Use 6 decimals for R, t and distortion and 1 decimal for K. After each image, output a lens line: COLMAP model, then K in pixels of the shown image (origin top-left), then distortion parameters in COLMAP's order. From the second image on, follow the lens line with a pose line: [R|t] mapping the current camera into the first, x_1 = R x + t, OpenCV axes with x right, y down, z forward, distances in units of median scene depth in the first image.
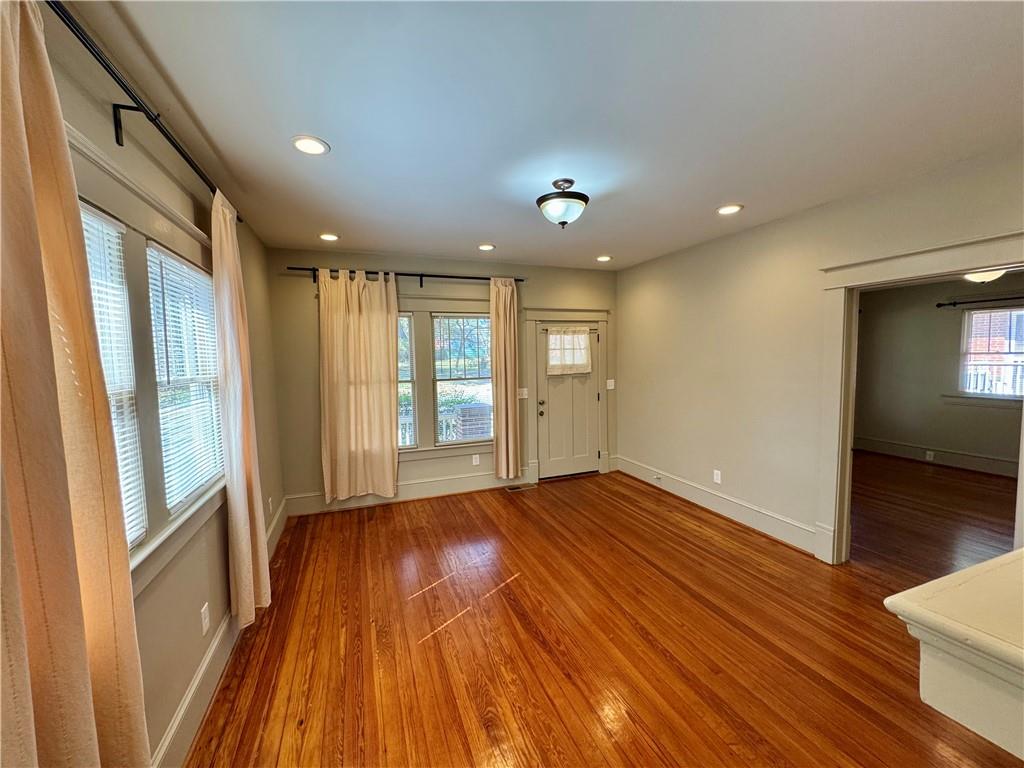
lens RADIAL K [[408.0, 0, 509.8], [0, 408.0, 385.1], [0, 0, 1]] dist [-0.001518, -0.000181]
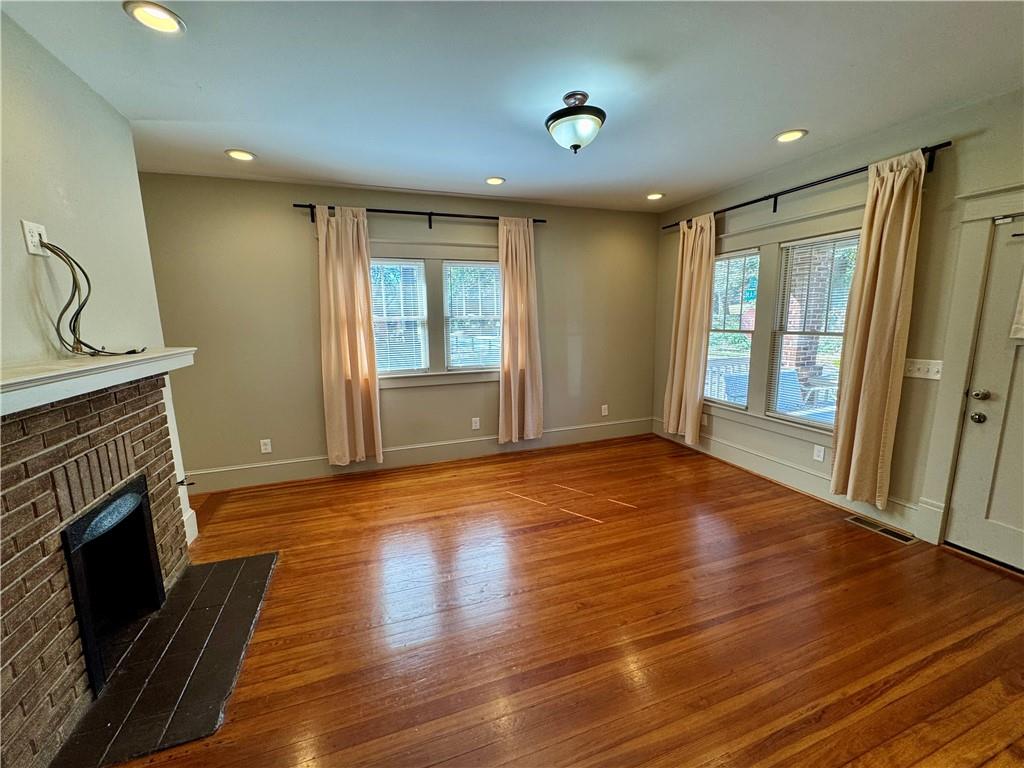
lens RADIAL K [[408.0, 0, 511.8], [0, 408.0, 384.5], [0, 0, 1]] dist [-0.001518, -0.000181]
pose [[-0.006567, 0.183843, -0.982934, 0.606004], [-0.058495, 0.981201, 0.183910, -0.027853], [0.998266, 0.058704, 0.004311, 0.497805]]
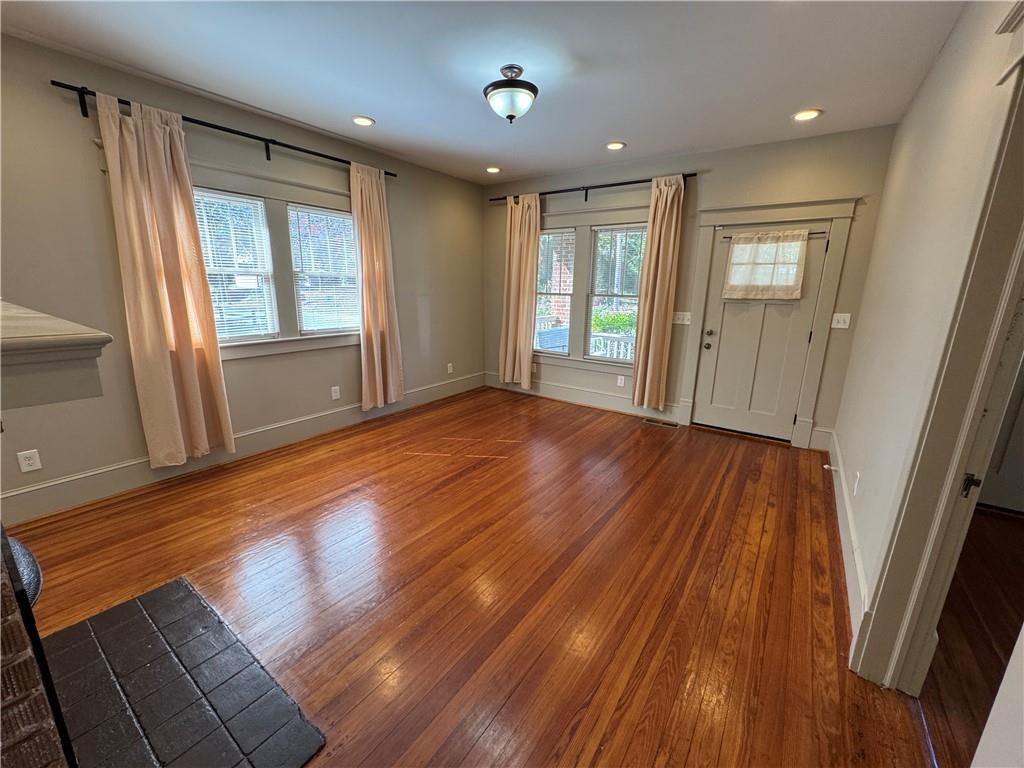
lens RADIAL K [[408.0, 0, 510.7], [0, 408.0, 383.1], [0, 0, 1]] dist [-0.001518, -0.000181]
pose [[0.561832, 0.222619, -0.796734, 0.579413], [-0.089637, 0.973822, 0.208891, 0.007595], [0.822380, -0.045945, 0.567080, 0.237928]]
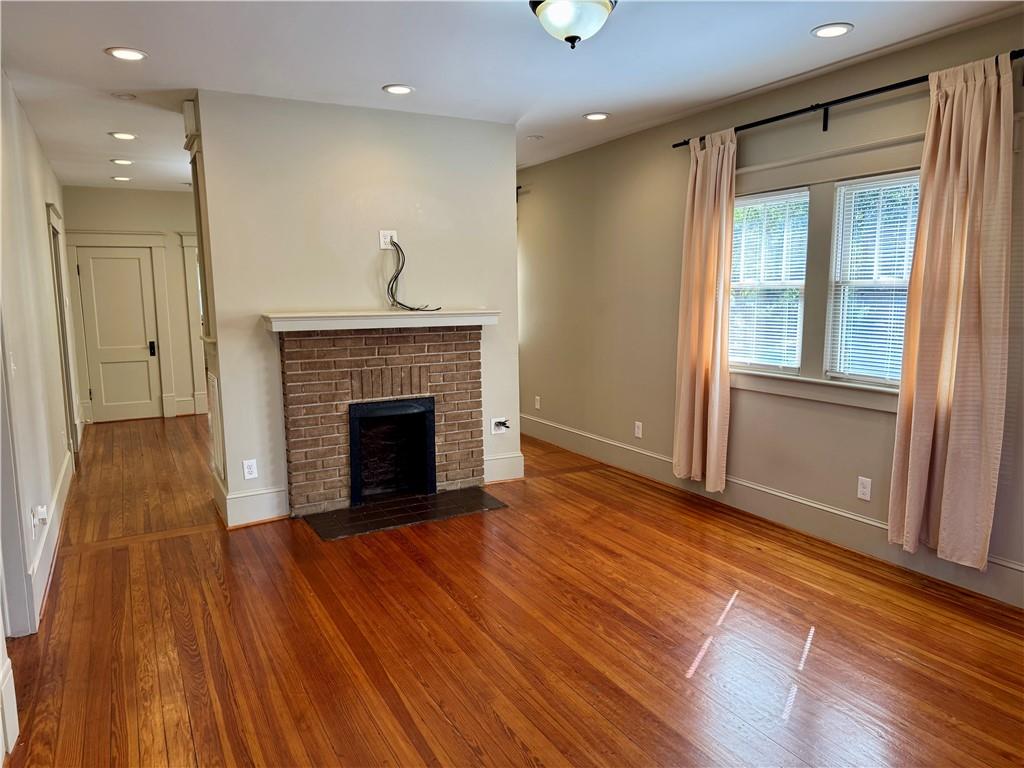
lens RADIAL K [[721.8, 0, 515.9], [0, 721.8, 384.9], [0, 0, 1]] dist [0.034501, -0.019291]
pose [[-0.989343, 0.051591, -0.136154, 0.213475], [0.022145, 0.977559, 0.209496, -0.072618], [0.143907, 0.204249, -0.968284, 1.185857]]
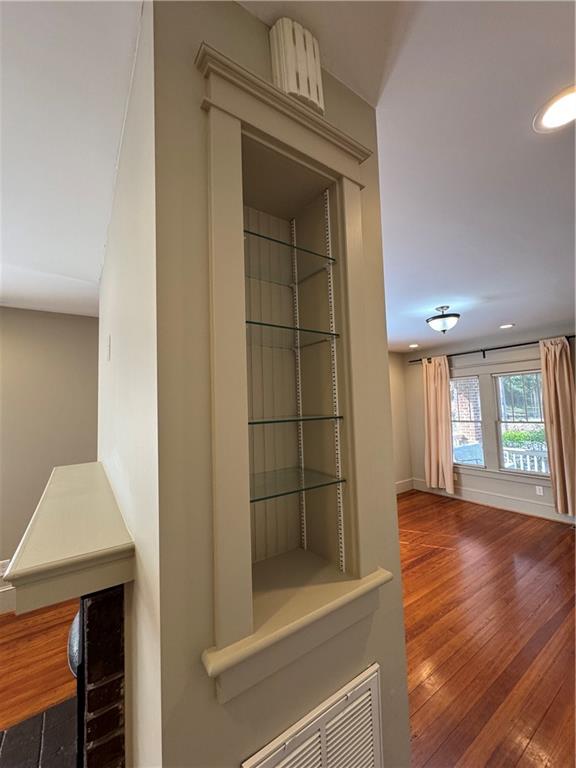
lens RADIAL K [[306.0, 0, 289.6], [0, 306.0, 383.3], [0, 0, 1]] dist [-0.001518, -0.000181]
pose [[0.247703, -0.063745, -0.966737, 0.657412], [-0.043737, 0.996080, -0.076887, -0.031412], [0.967848, 0.061328, 0.243944, 0.051833]]
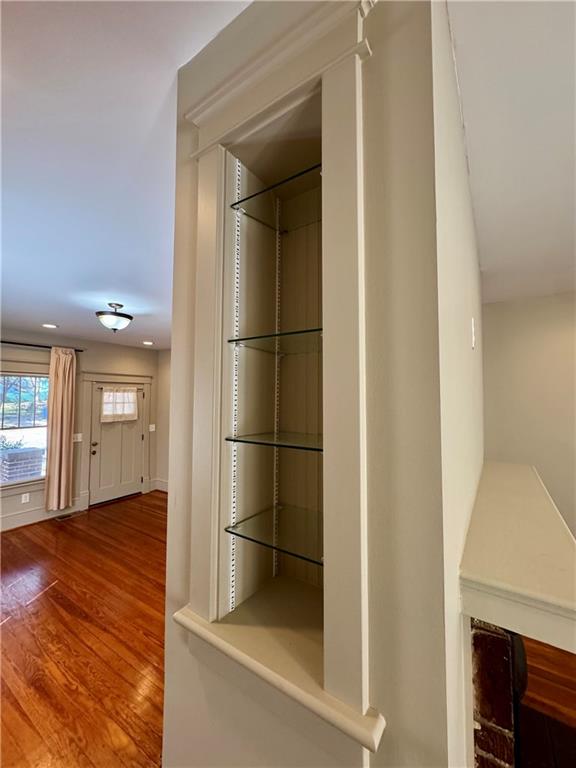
lens RADIAL K [[306.0, 0, 287.0], [0, 306.0, 384.0], [0, 0, 1]] dist [-0.001518, -0.000181]
pose [[0.808203, 0.049460, 0.586823, -0.007988], [0.027233, 0.992262, -0.121139, -0.013705], [-0.588274, 0.113886, 0.800602, -0.178879]]
